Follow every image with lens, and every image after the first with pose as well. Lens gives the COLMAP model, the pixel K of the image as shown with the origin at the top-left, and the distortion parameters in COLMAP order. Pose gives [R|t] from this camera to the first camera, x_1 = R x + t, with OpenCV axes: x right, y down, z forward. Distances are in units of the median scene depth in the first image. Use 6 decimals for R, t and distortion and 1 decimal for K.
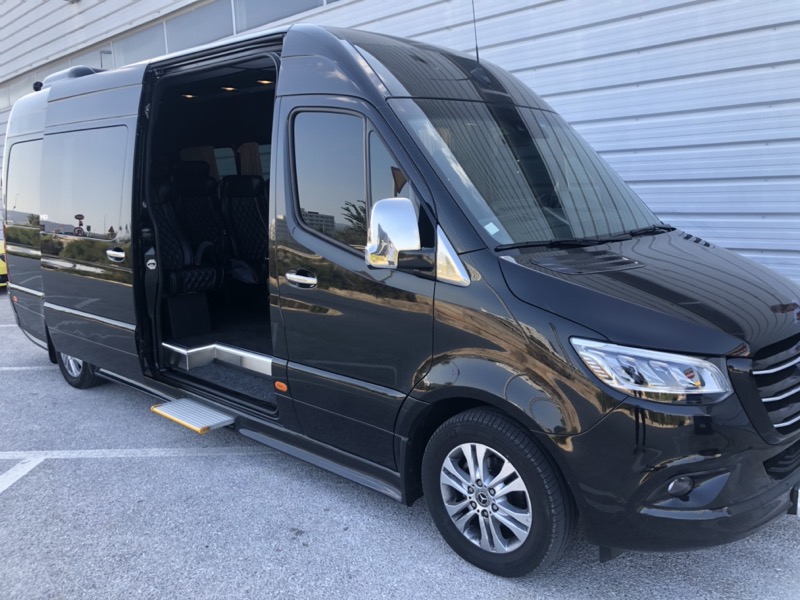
lens RADIAL K [[653.1, 0, 399.6], [0, 653.1, 299.8], [0, 0, 1]] dist [0.012291, 0.002595]
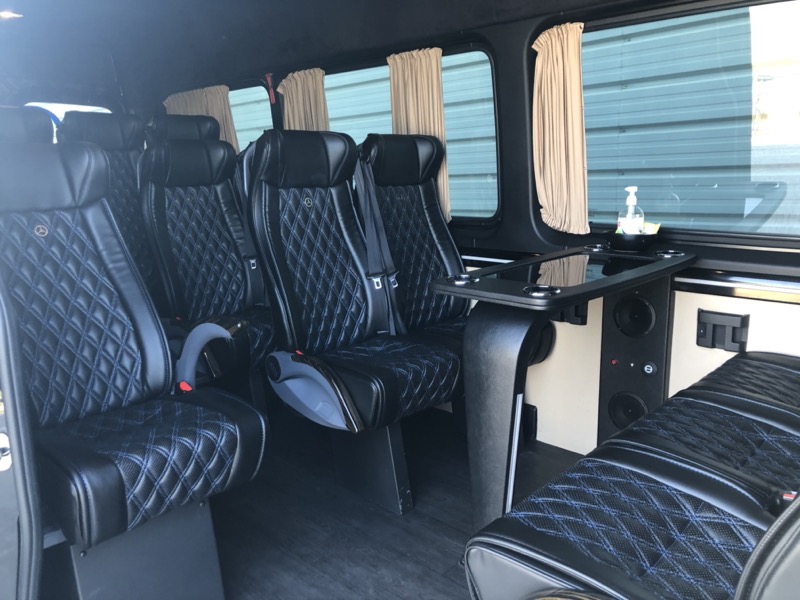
lens RADIAL K [[653.1, 0, 400.5], [0, 653.1, 300.1], [0, 0, 1]] dist [0.012291, 0.002595]
pose [[0.999892, 0.008448, -0.012046, -0.183110], [-0.008168, 0.999700, 0.023110, -0.102279], [0.012238, -0.023009, 0.999660, 0.628107]]
